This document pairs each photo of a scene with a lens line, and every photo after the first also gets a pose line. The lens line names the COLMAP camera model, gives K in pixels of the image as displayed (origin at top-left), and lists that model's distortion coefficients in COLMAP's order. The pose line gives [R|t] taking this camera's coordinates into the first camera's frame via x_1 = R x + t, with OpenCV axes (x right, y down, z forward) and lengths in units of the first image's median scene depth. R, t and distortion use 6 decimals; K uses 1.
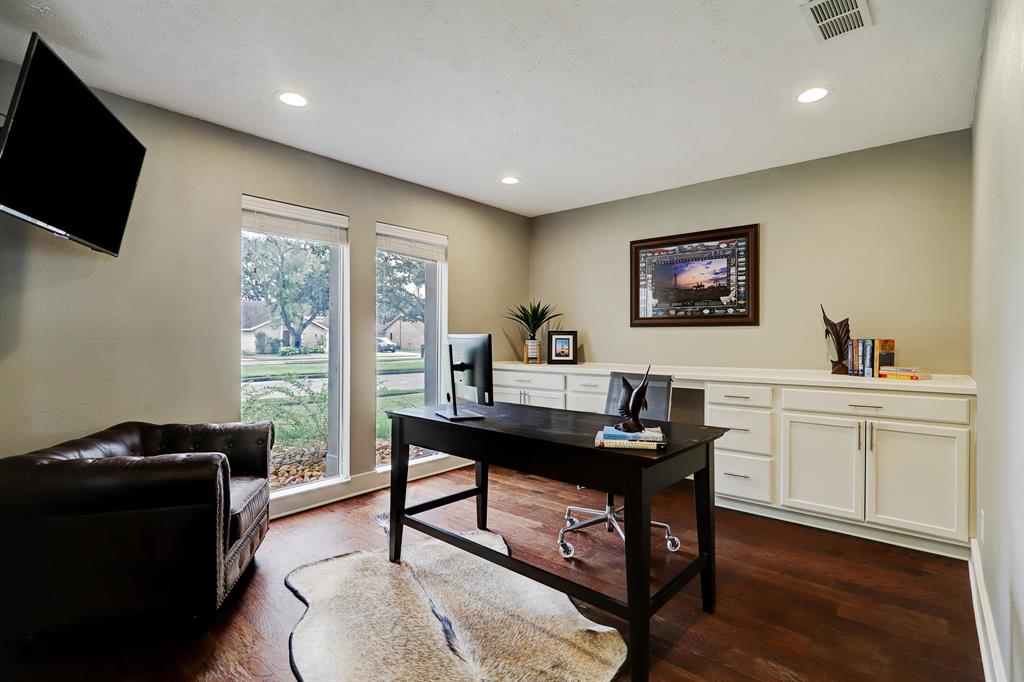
lens RADIAL K [[481.7, 0, 526.8], [0, 481.7, 344.7], [0, 0, 1]] dist [-0.001429, 0.000151]
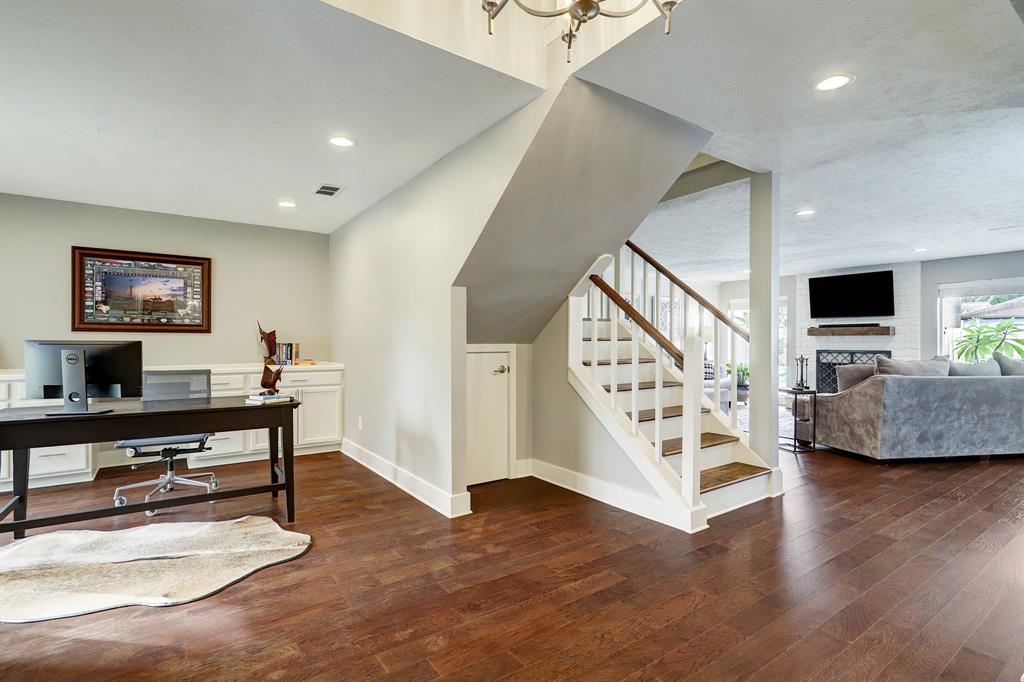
lens RADIAL K [[488.6, 0, 522.4], [0, 488.6, 345.7], [0, 0, 1]] dist [-0.001944, -0.000206]
pose [[0.230973, -0.008938, 0.972919, -0.637024], [0.009010, 0.999935, 0.007047, -0.005581], [-0.972918, 0.007138, 0.231039, -0.169956]]
